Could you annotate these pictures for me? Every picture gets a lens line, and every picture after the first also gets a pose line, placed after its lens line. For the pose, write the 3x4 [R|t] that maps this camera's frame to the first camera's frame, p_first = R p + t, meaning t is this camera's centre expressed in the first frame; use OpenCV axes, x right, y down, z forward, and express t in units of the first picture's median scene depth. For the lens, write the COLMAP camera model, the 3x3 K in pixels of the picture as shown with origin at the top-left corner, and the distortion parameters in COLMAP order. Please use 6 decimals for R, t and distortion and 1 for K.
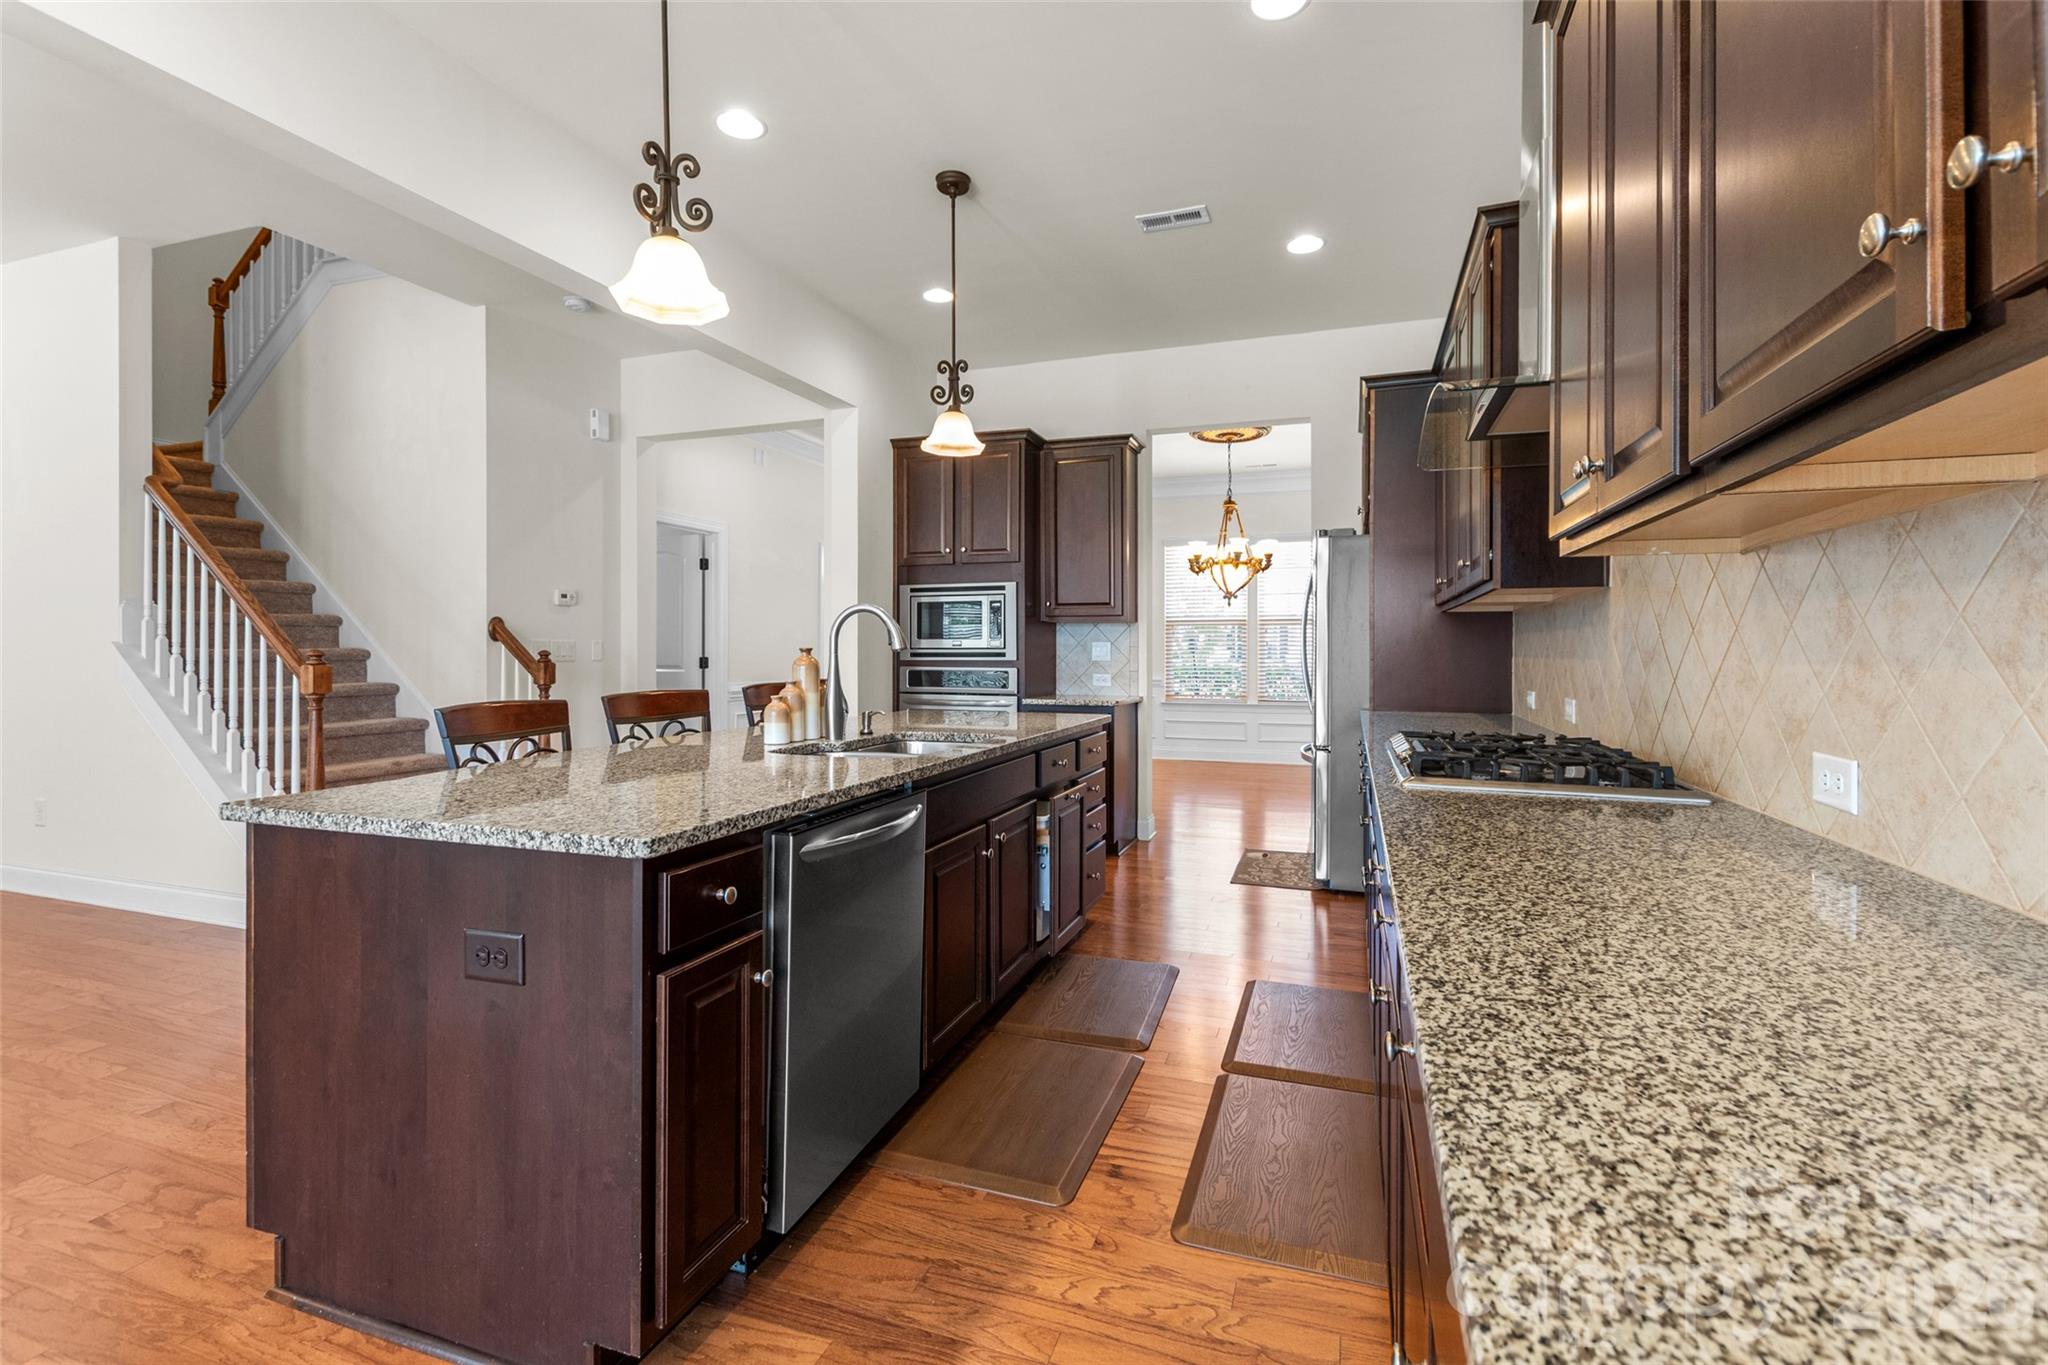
lens RADIAL K [[925.0, 0, 1011.9], [0, 925.0, 656.0], [0, 0, 1]] dist [0.001886, -0.000870]
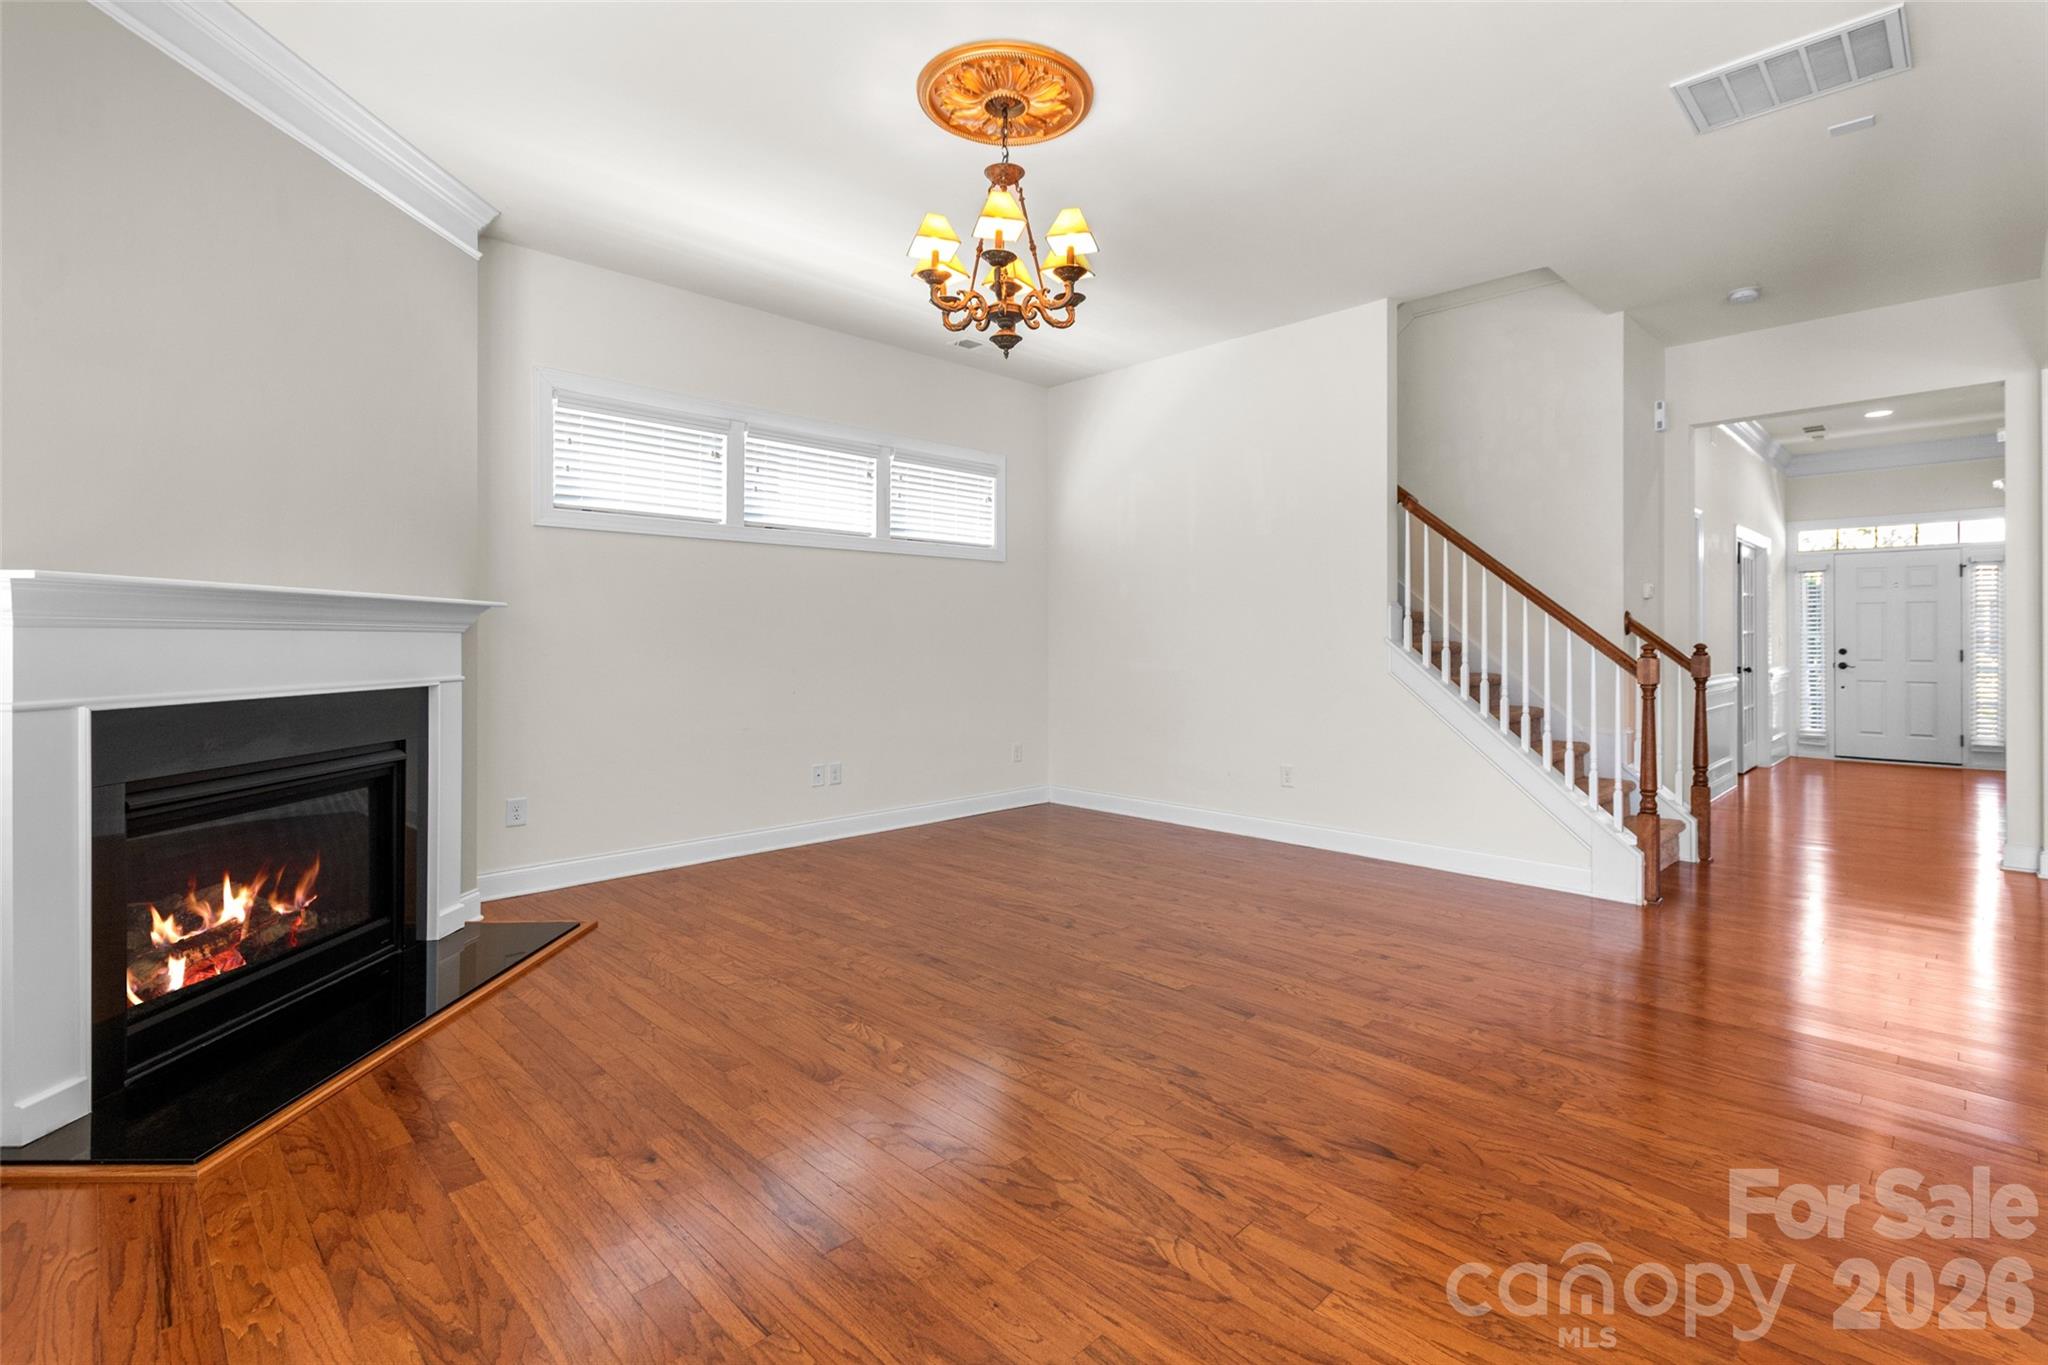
lens RADIAL K [[925.0, 0, 1011.9], [0, 925.0, 656.0], [0, 0, 1]] dist [0.001886, -0.000870]
pose [[0.888105, 0.002717, -0.459632, -0.790395], [0.001573, 0.999959, 0.008950, -0.003052], [0.459638, -0.008672, 0.888064, -0.273747]]
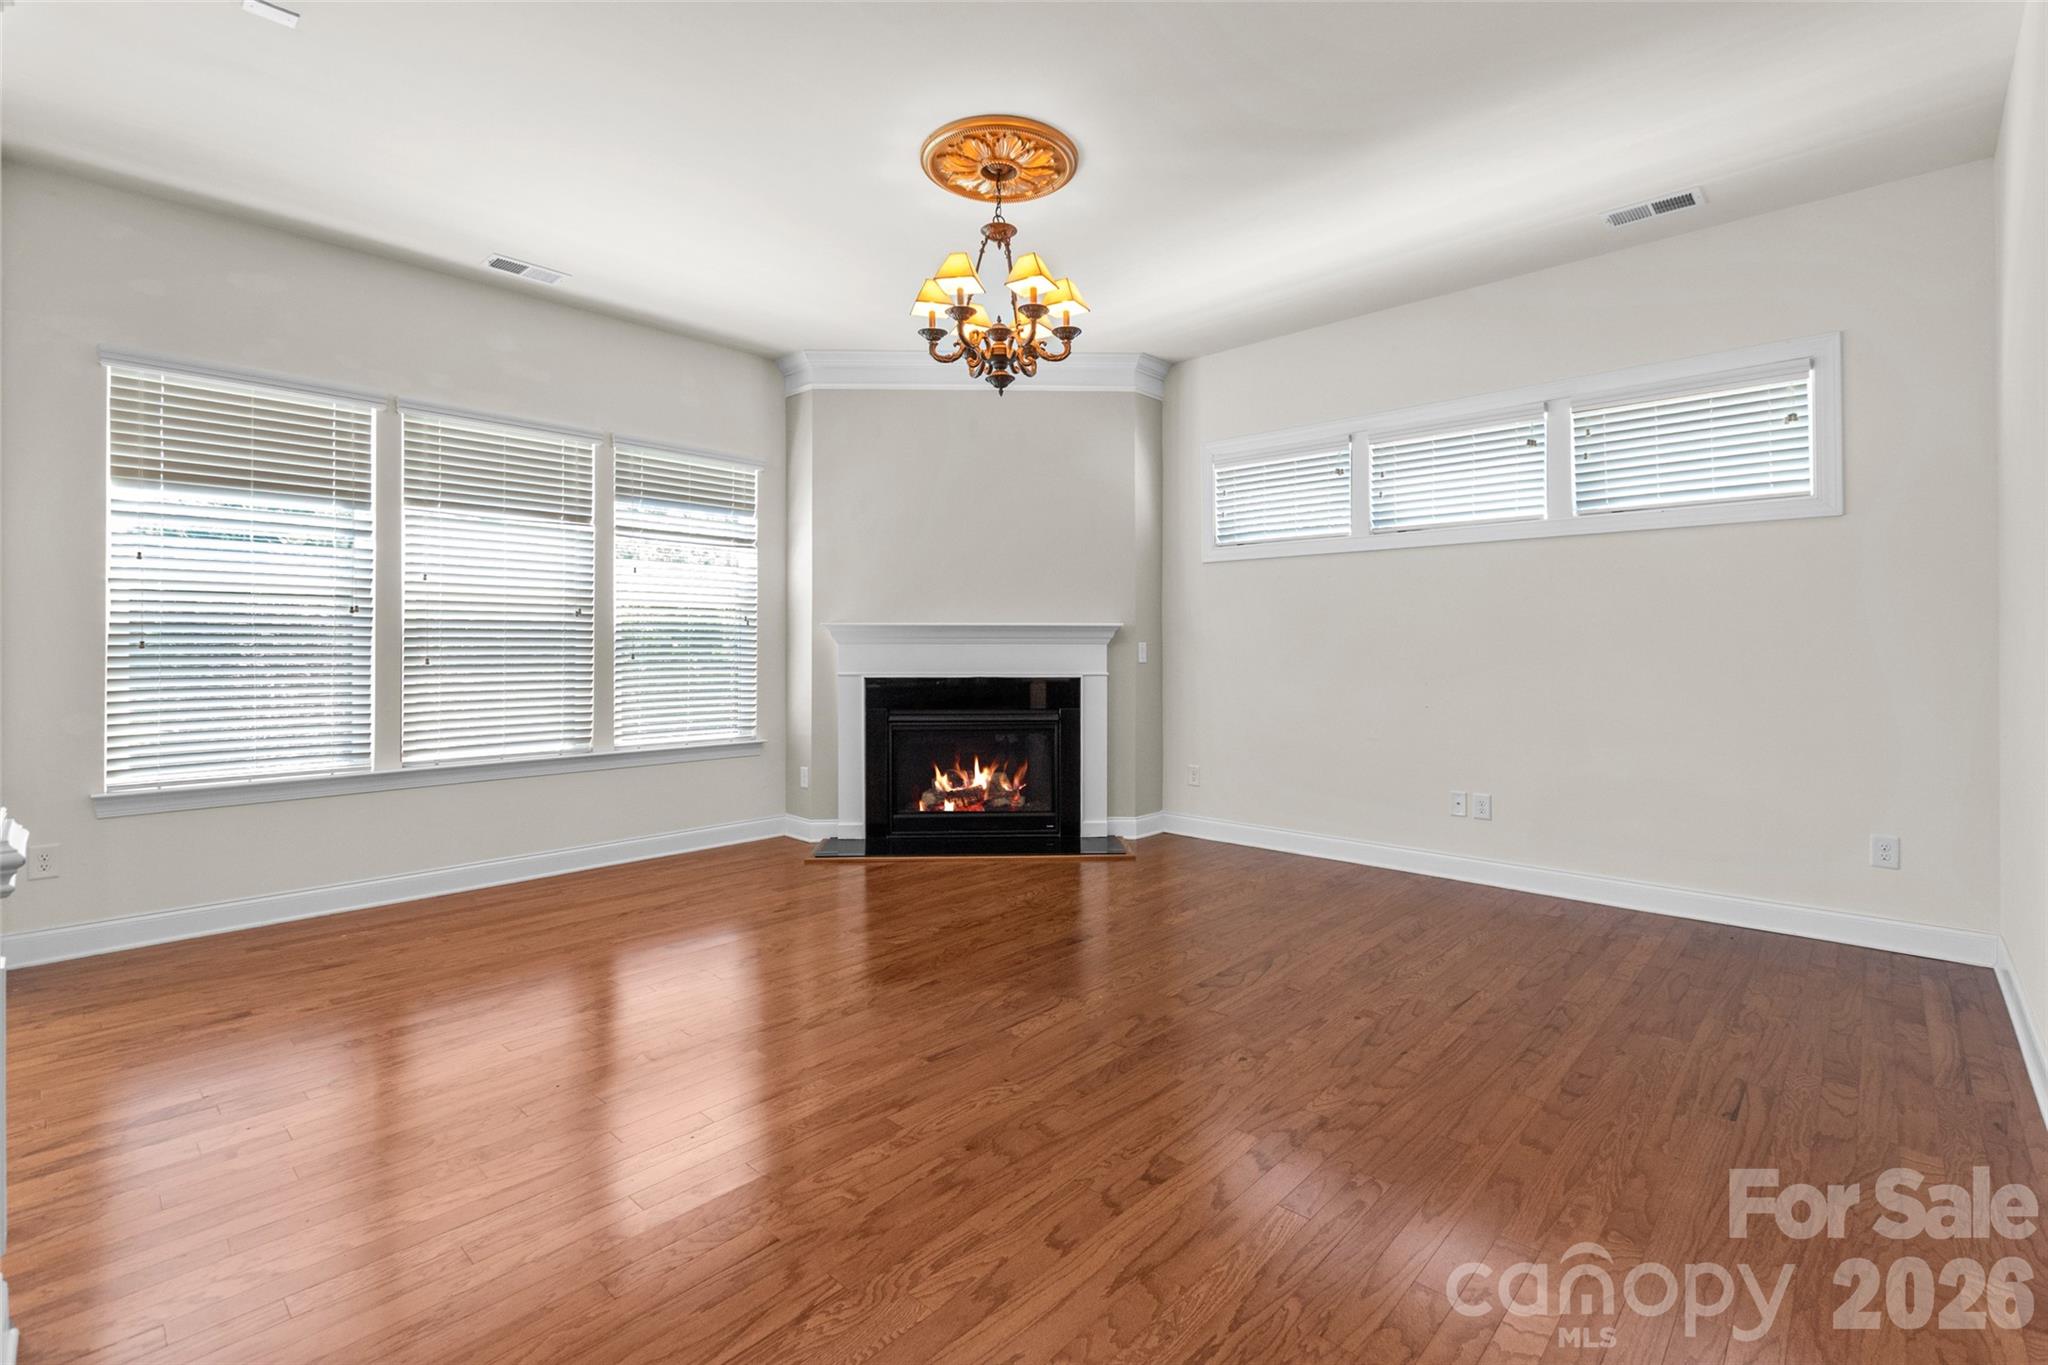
lens RADIAL K [[883.9, 0, 1051.3], [0, 883.9, 651.9], [0, 0, 1]] dist [-0.017507, -0.000308]
pose [[-0.386265, 0.000246, -0.922388, -0.439719], [-0.006850, 0.999972, 0.003135, -0.011548], [0.922363, 0.007529, -0.386252, 0.679542]]
